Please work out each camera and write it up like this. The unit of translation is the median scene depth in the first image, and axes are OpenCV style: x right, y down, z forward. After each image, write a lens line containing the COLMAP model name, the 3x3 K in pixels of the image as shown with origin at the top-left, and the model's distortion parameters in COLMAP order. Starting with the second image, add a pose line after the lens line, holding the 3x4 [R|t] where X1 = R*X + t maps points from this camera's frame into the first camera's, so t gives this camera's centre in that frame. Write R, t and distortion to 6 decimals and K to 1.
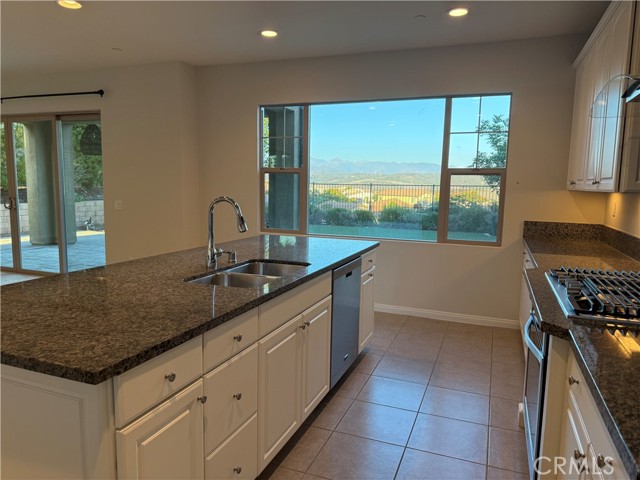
lens RADIAL K [[451.4, 0, 318.8], [0, 451.4, 237.3], [0, 0, 1]] dist [0.100130, -0.109489]
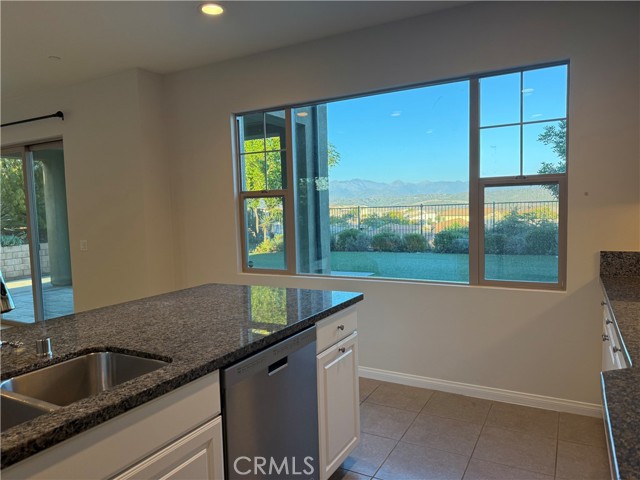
lens RADIAL K [[453.3, 0, 320.0], [0, 453.3, 240.0], [0, 0, 1]] dist [0.085708, -0.106379]
pose [[0.990209, -0.038141, -0.134281, 0.061326], [0.031546, 0.998205, -0.050906, -0.012994], [0.135982, 0.046172, 0.989635, 0.126654]]
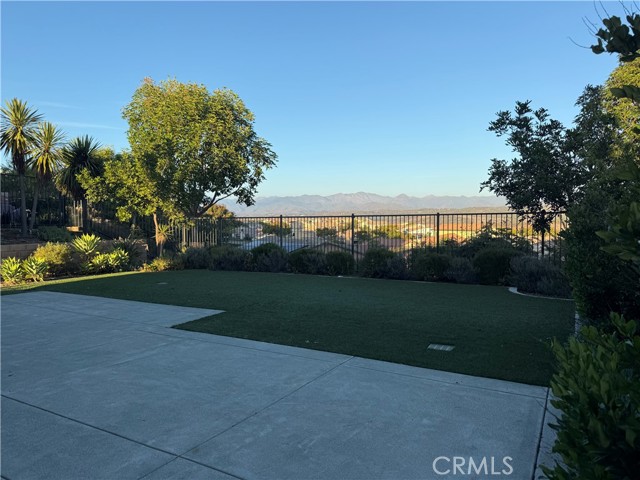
lens RADIAL K [[448.6, 0, 321.6], [0, 448.6, 247.9], [0, 0, 1]] dist [0.129700, -0.212018]
pose [[0.989351, -0.018804, -0.144328, 0.304355], [0.010279, 0.998170, -0.059585, -0.041627], [0.145185, 0.057467, 0.987734, 0.516193]]
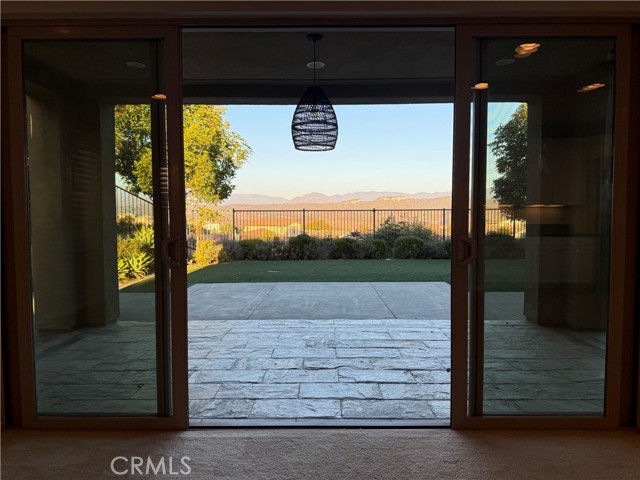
lens RADIAL K [[448.6, 0, 321.6], [0, 448.6, 247.9], [0, 0, 1]] dist [0.129700, -0.212018]
pose [[0.933040, -0.048115, 0.356540, -0.520148], [0.063515, 0.997480, -0.031604, -0.042078], [-0.354121, 0.052133, 0.933746, 0.426712]]
